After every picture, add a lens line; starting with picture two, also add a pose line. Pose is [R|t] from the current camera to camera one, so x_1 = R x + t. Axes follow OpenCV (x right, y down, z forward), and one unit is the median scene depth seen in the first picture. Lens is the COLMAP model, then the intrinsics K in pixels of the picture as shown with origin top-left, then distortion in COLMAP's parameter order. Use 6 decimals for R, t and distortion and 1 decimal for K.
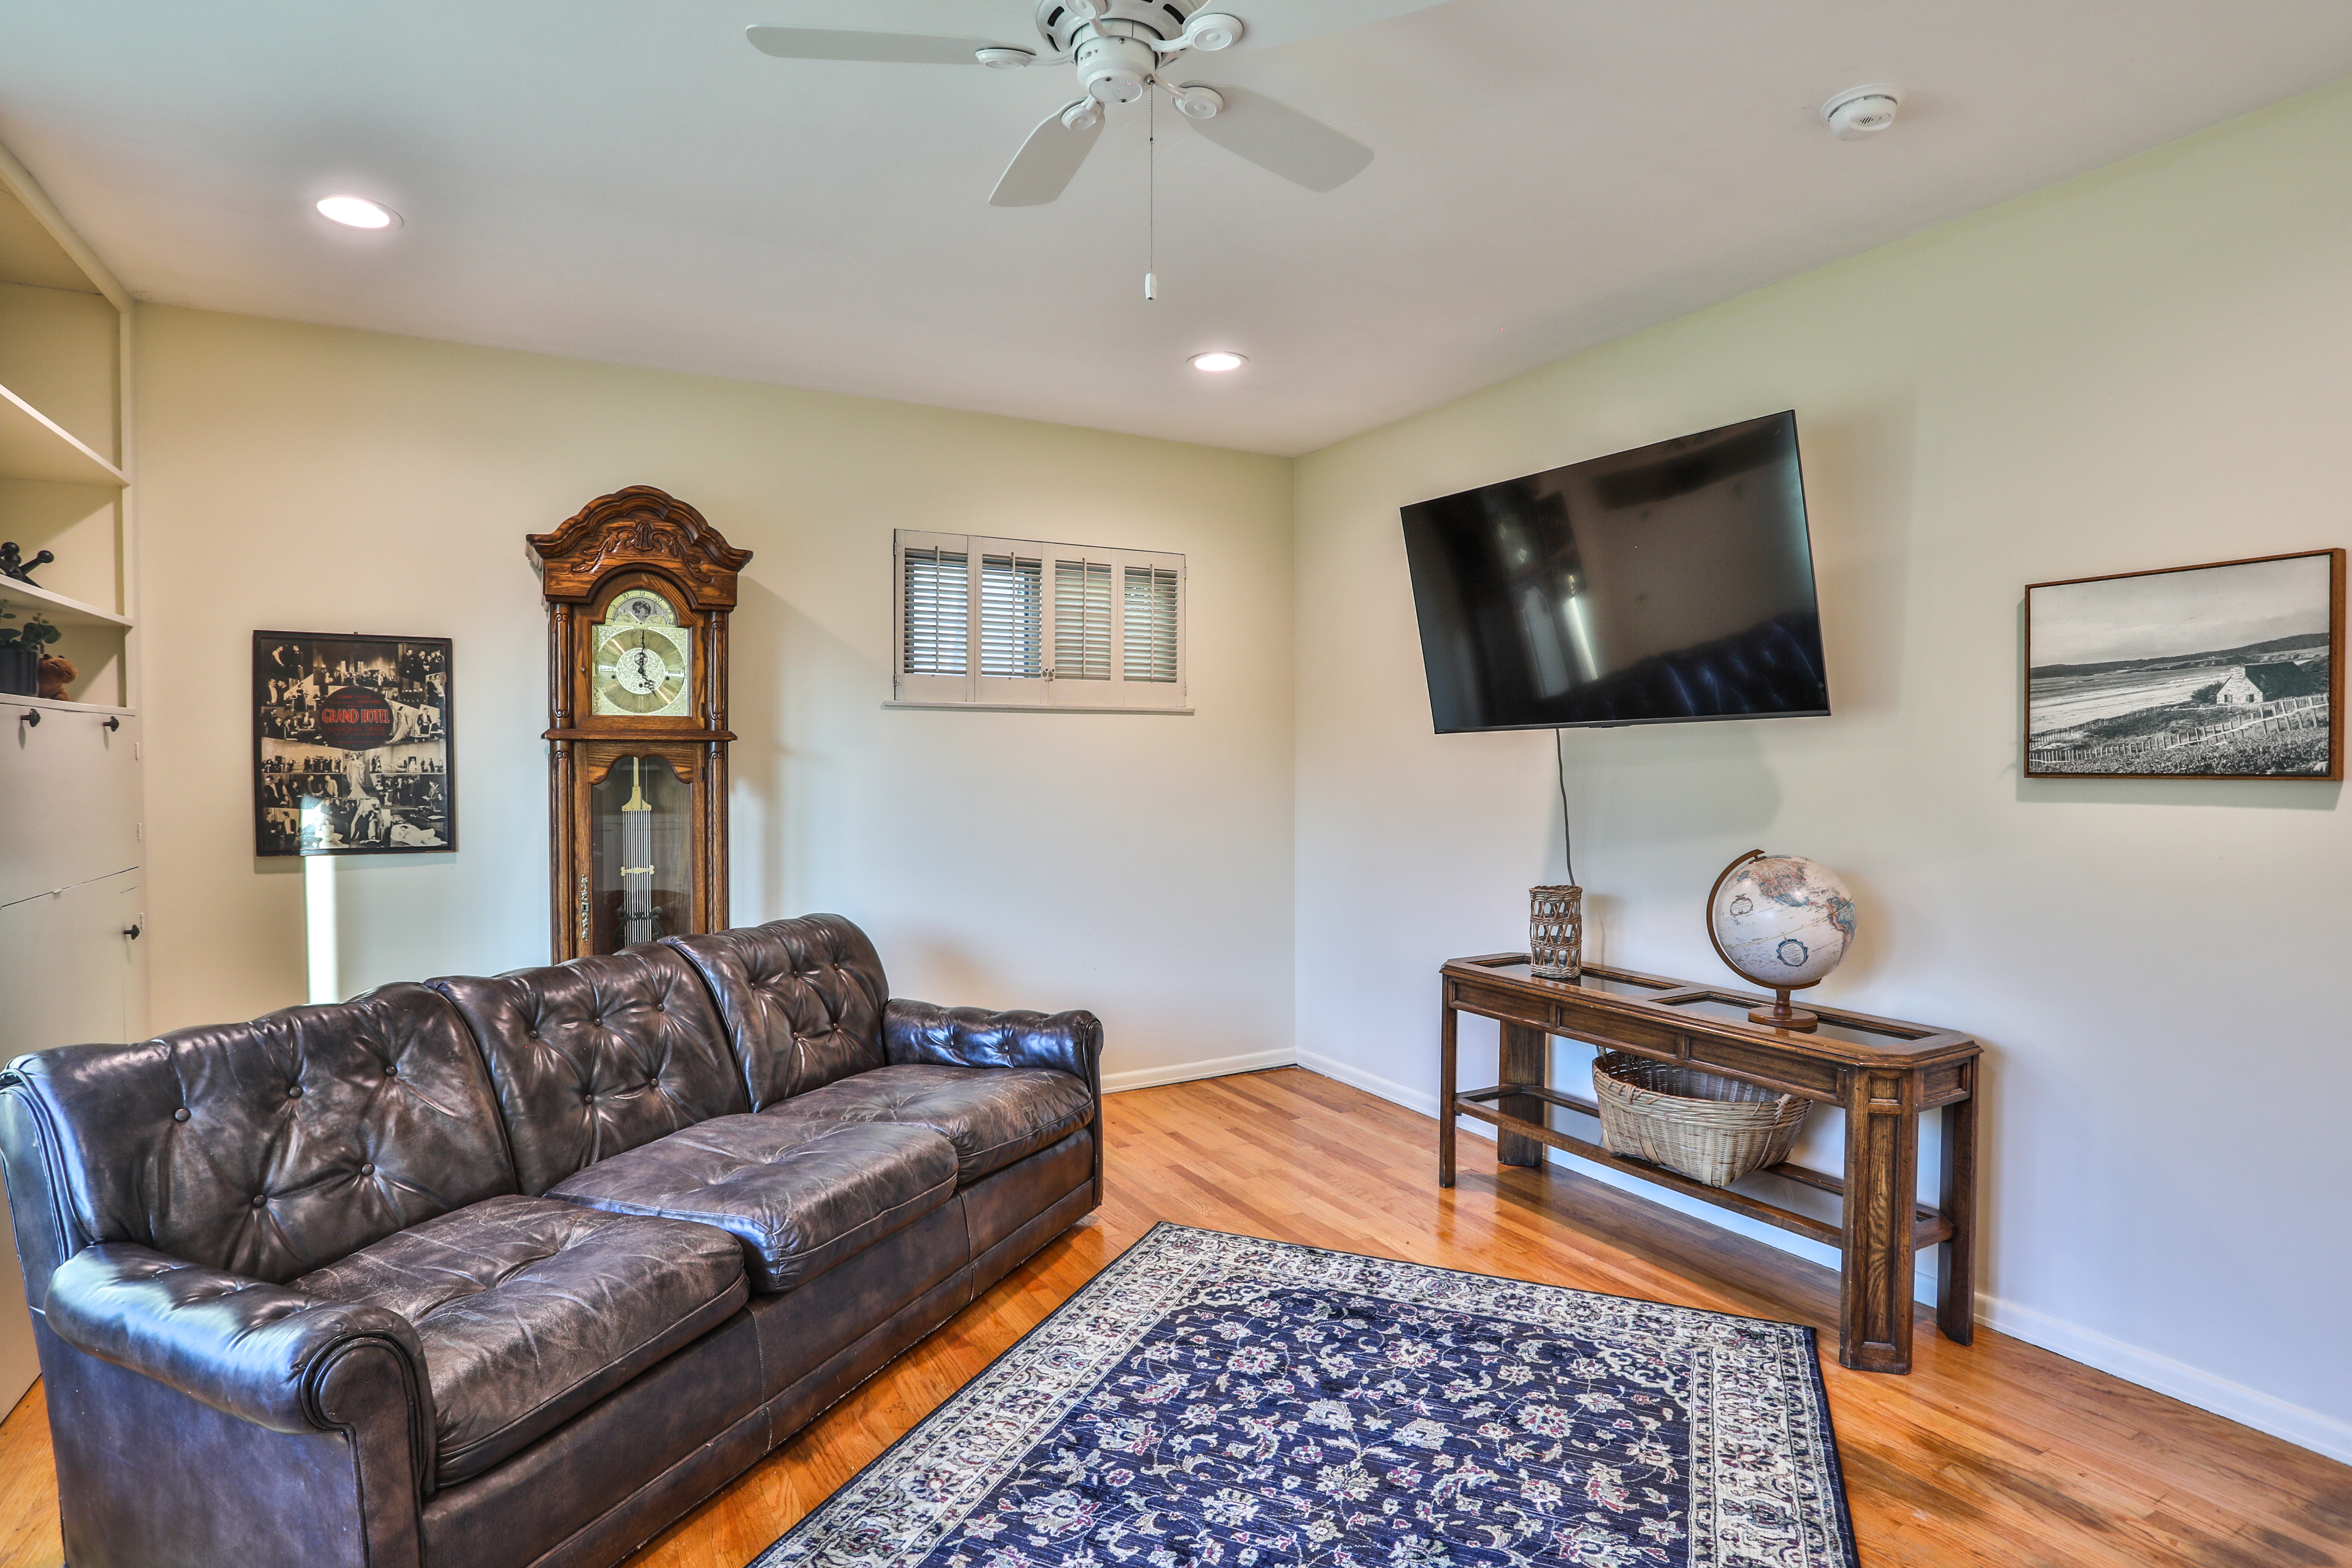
lens RADIAL K [[1209.0, 0, 1168.9], [0, 1209.0, 779.3], [0, 0, 1]] dist [-0.083919, 0.037853]
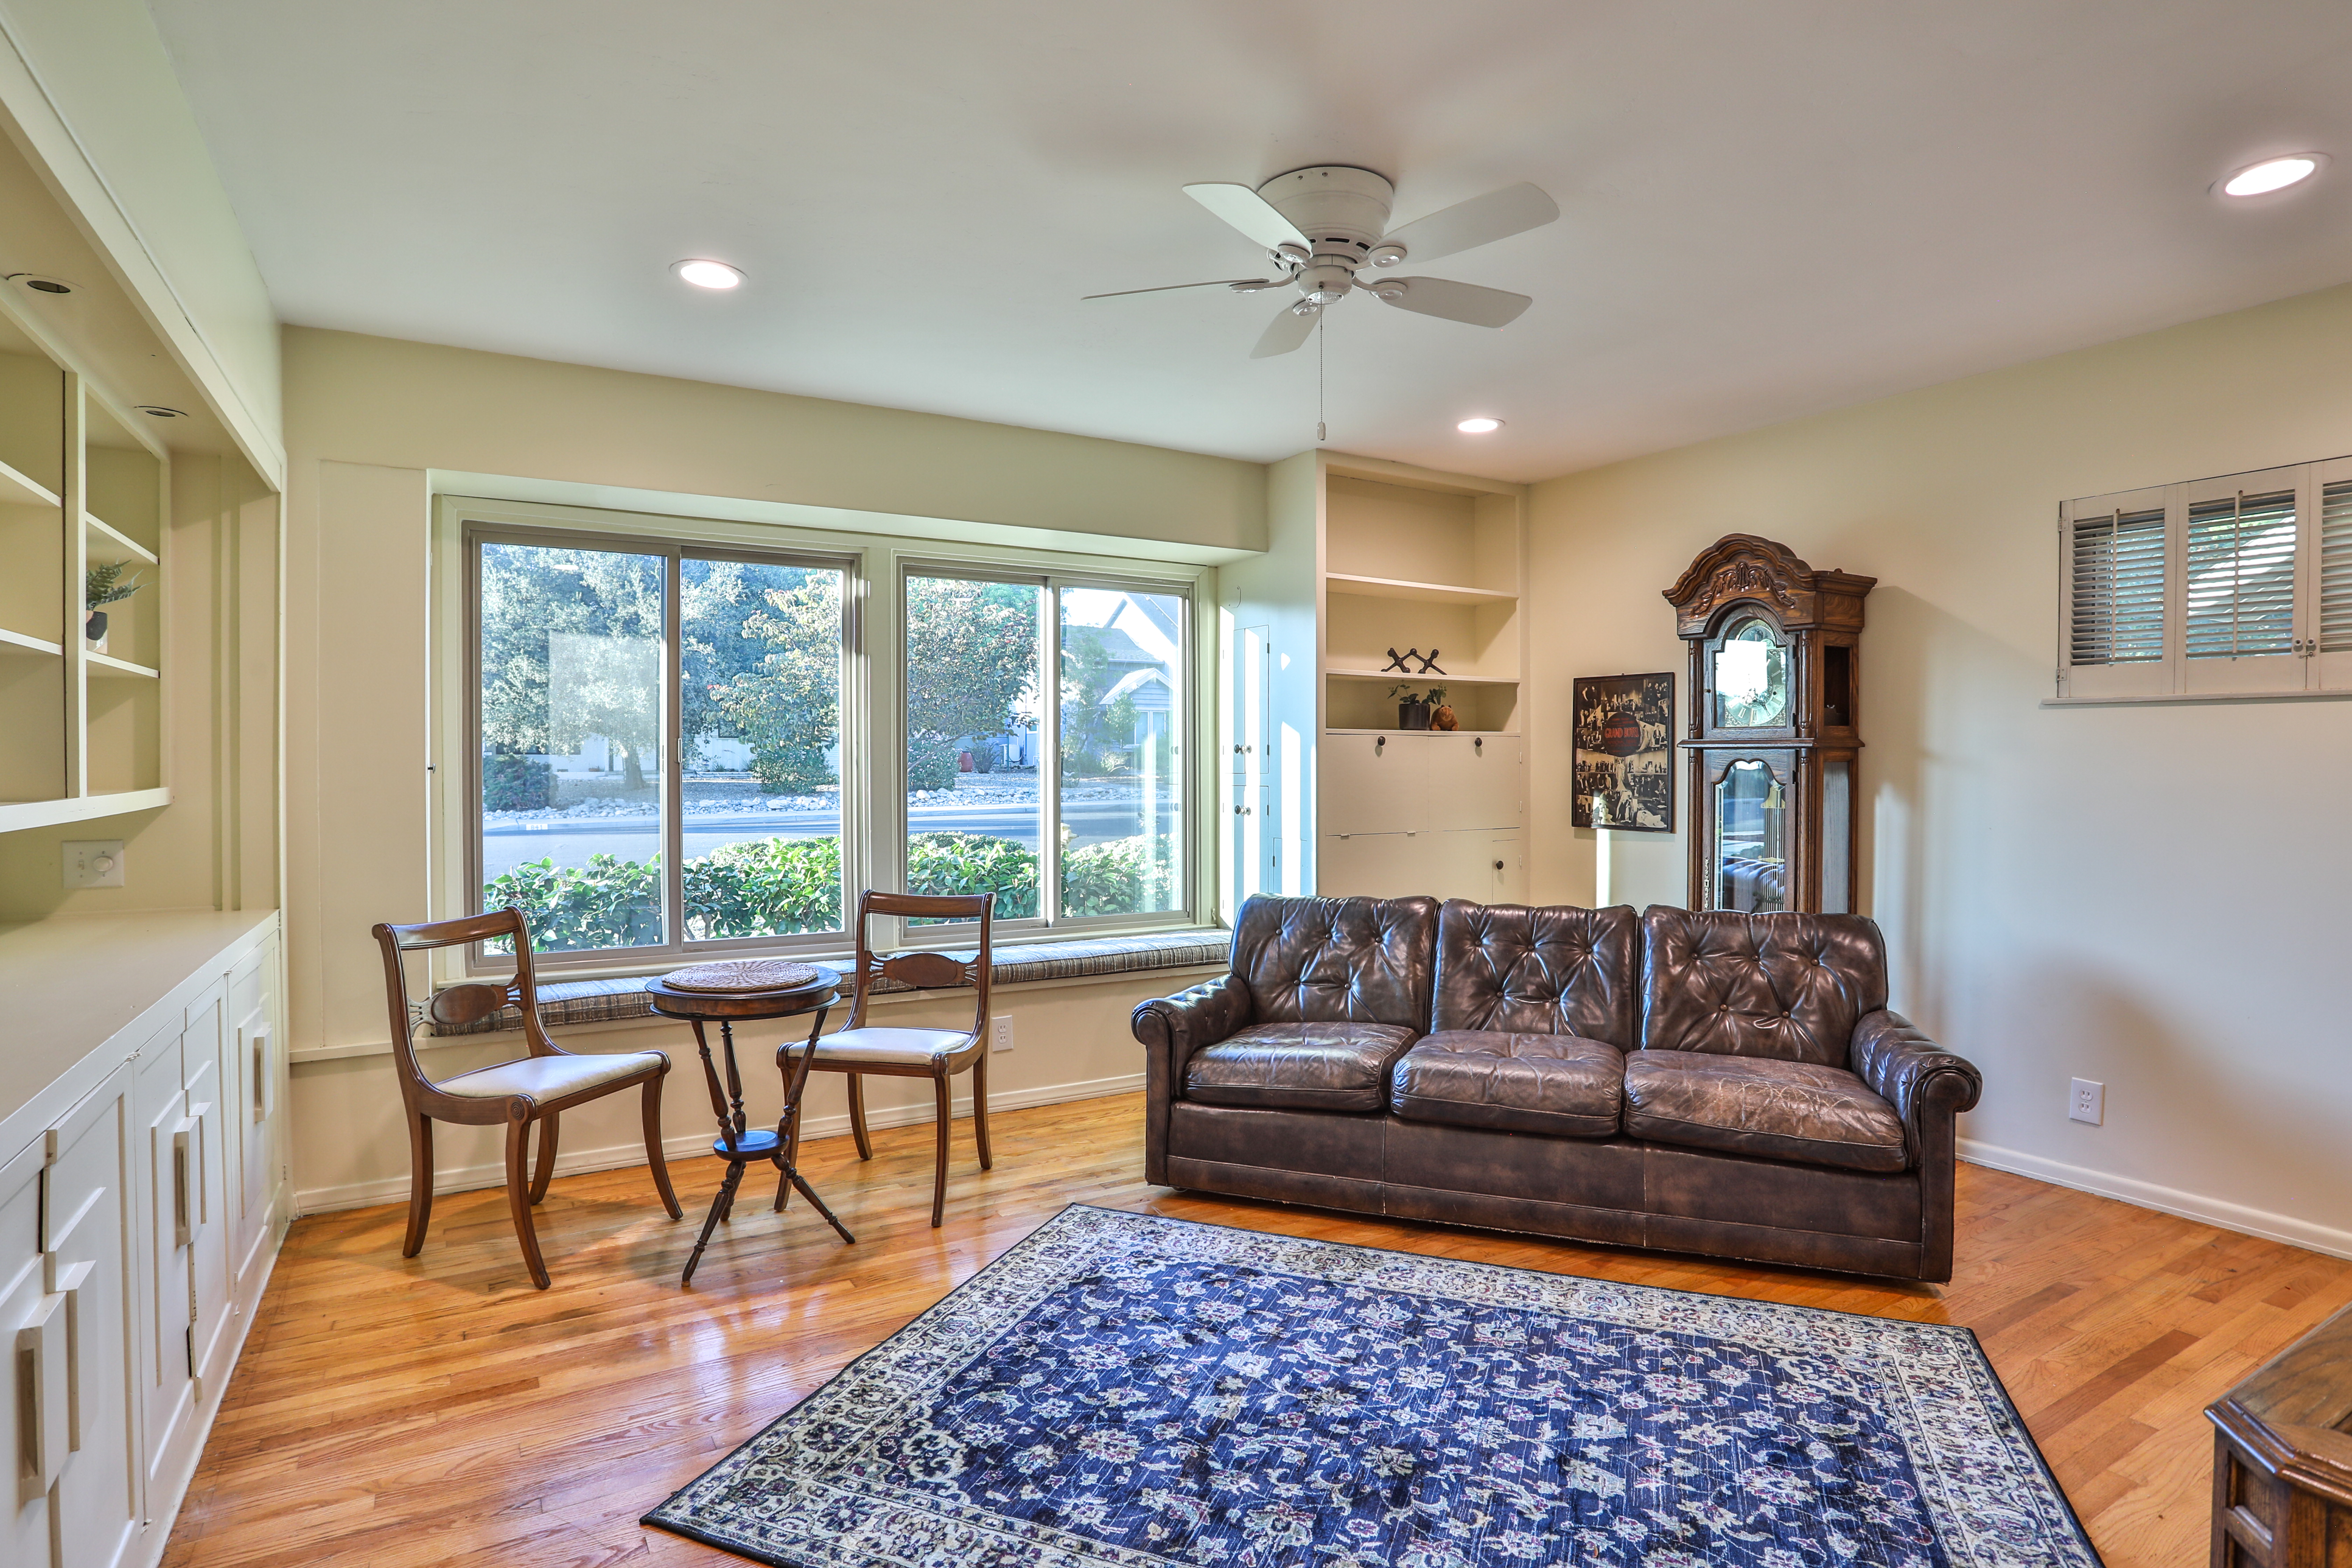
lens RADIAL K [[1209.0, 0, 1168.9], [0, 1209.0, 779.3], [0, 0, 1]] dist [-0.083919, 0.037853]
pose [[0.032665, 0.015056, -0.999353, 1.052871], [-0.018320, 0.999728, 0.014462, -0.012021], [0.999298, 0.017836, 0.032932, 0.575069]]
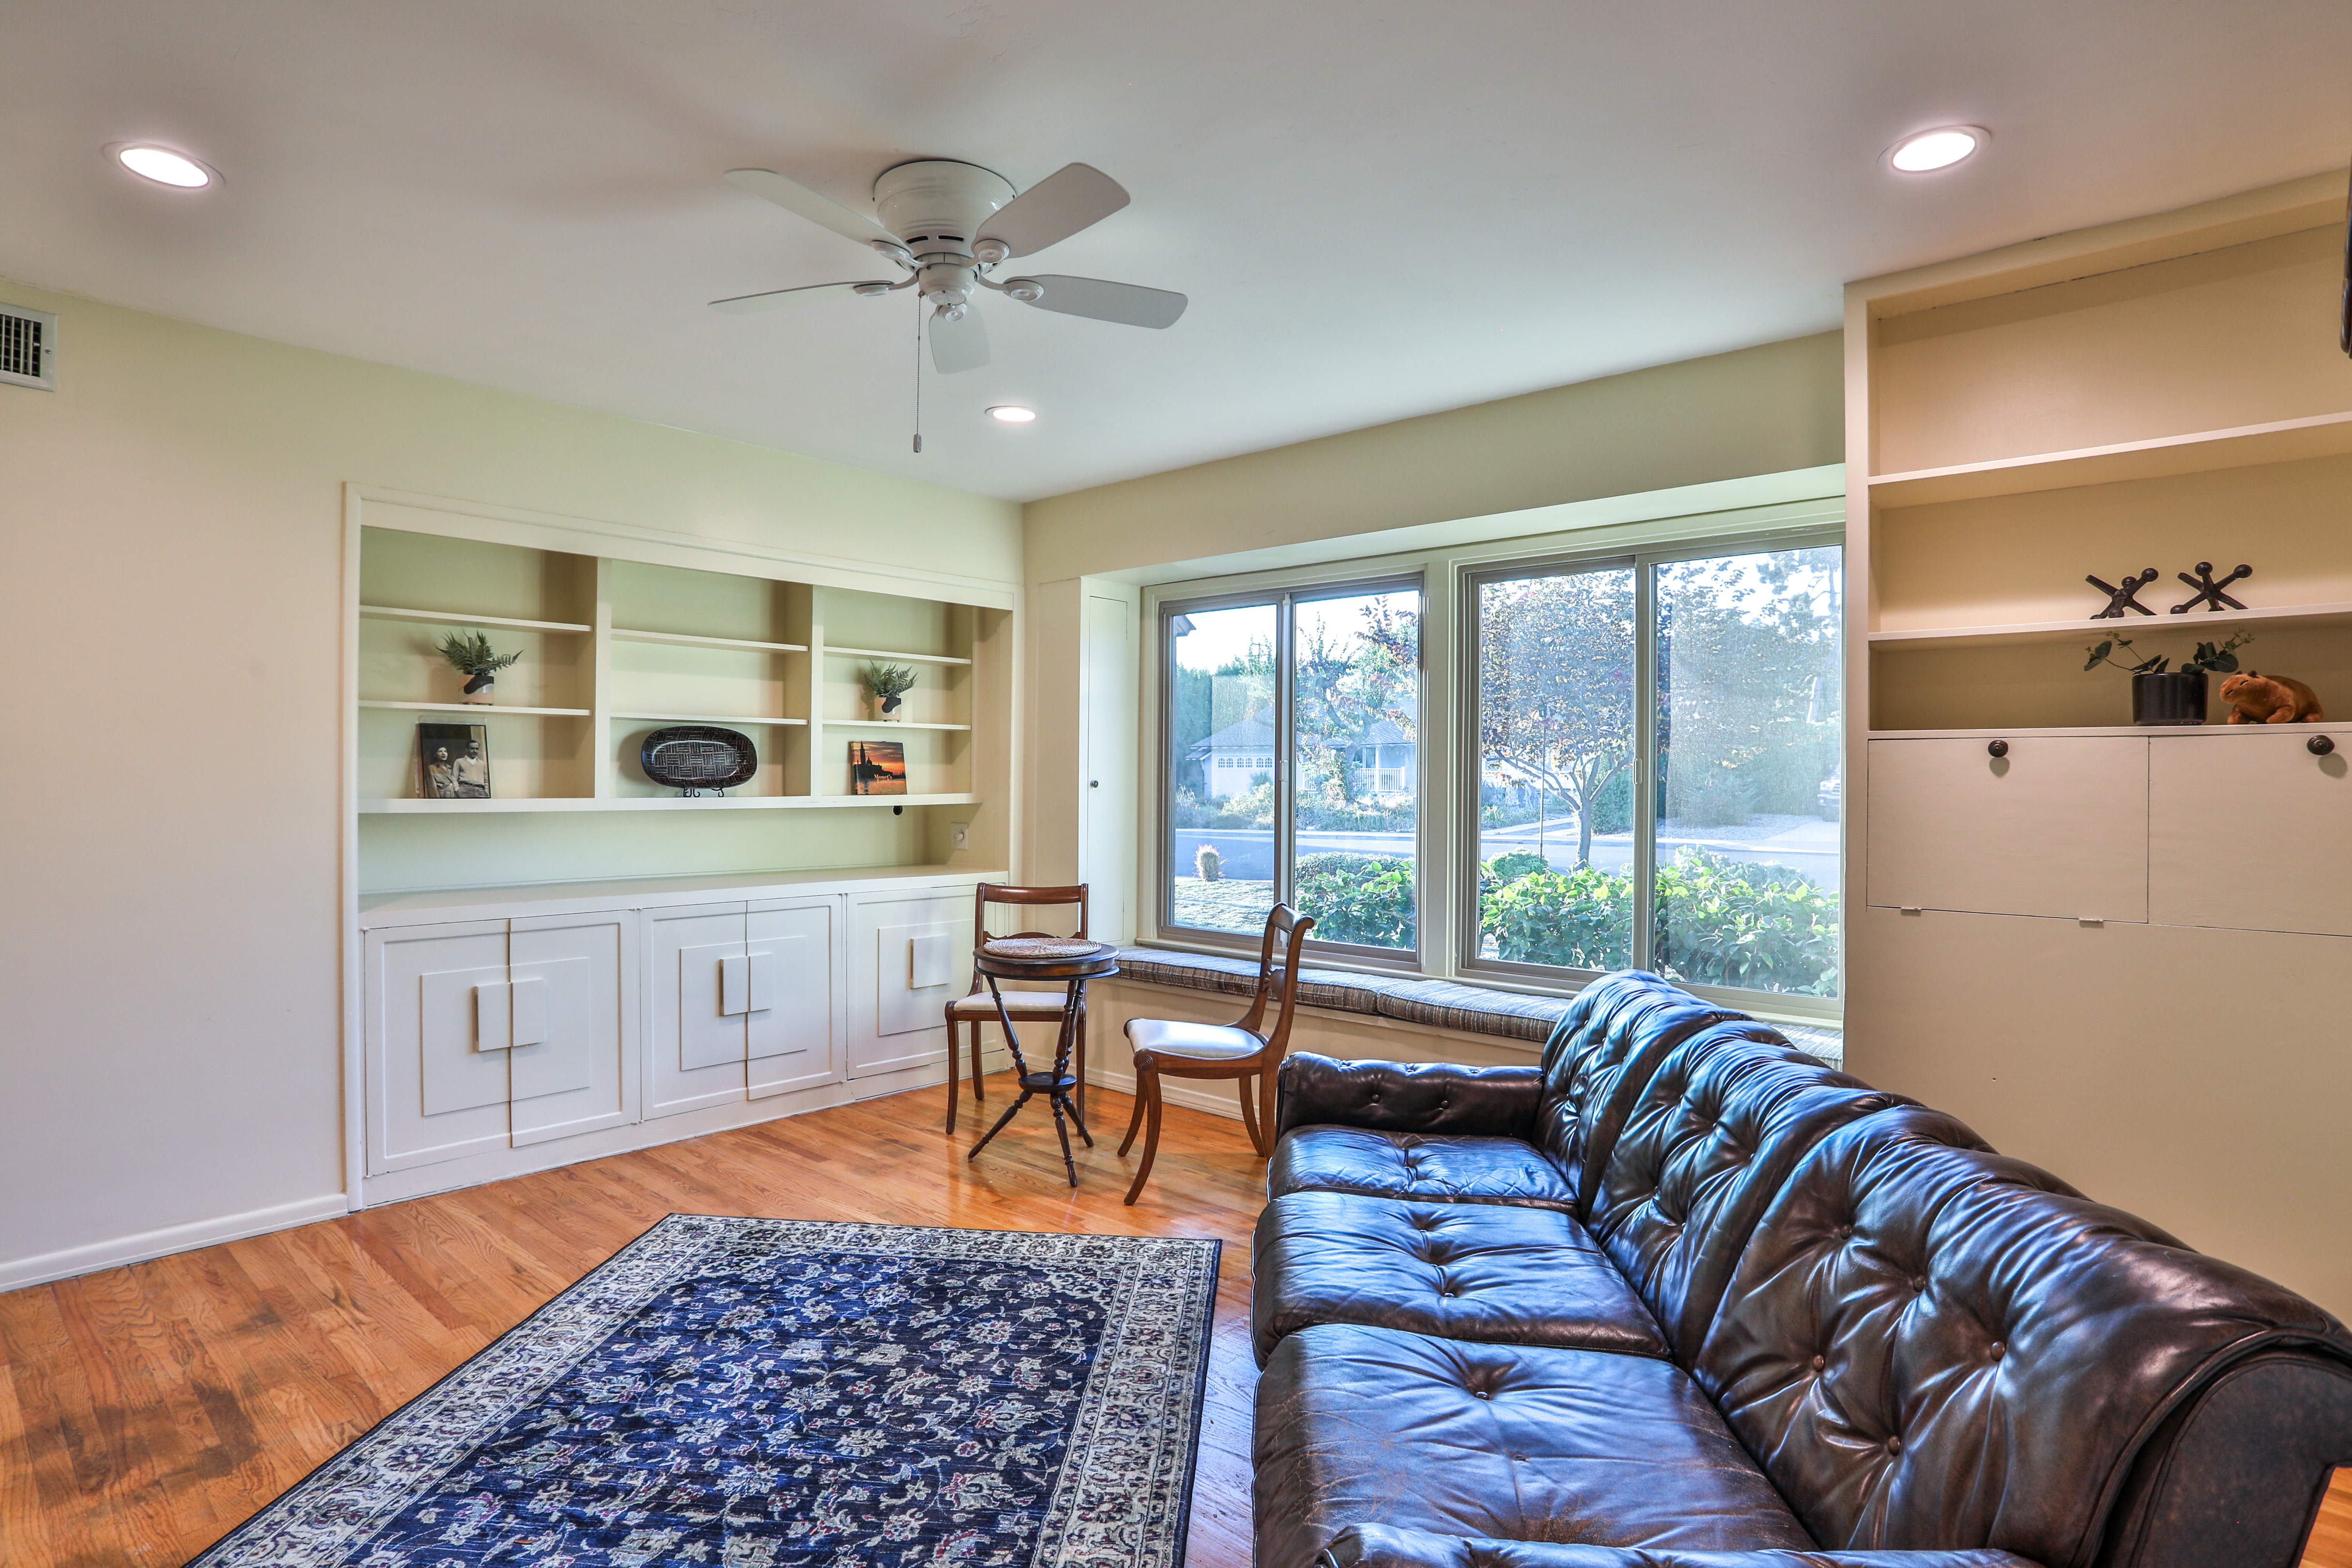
lens RADIAL K [[1209.0, 0, 1168.9], [0, 1209.0, 779.3], [0, 0, 1]] dist [-0.083919, 0.037853]
pose [[-0.944882, -0.005418, -0.327367, 0.122494], [-0.011871, 0.999773, 0.017715, -0.035493], [0.327197, 0.020625, -0.944731, 1.799978]]
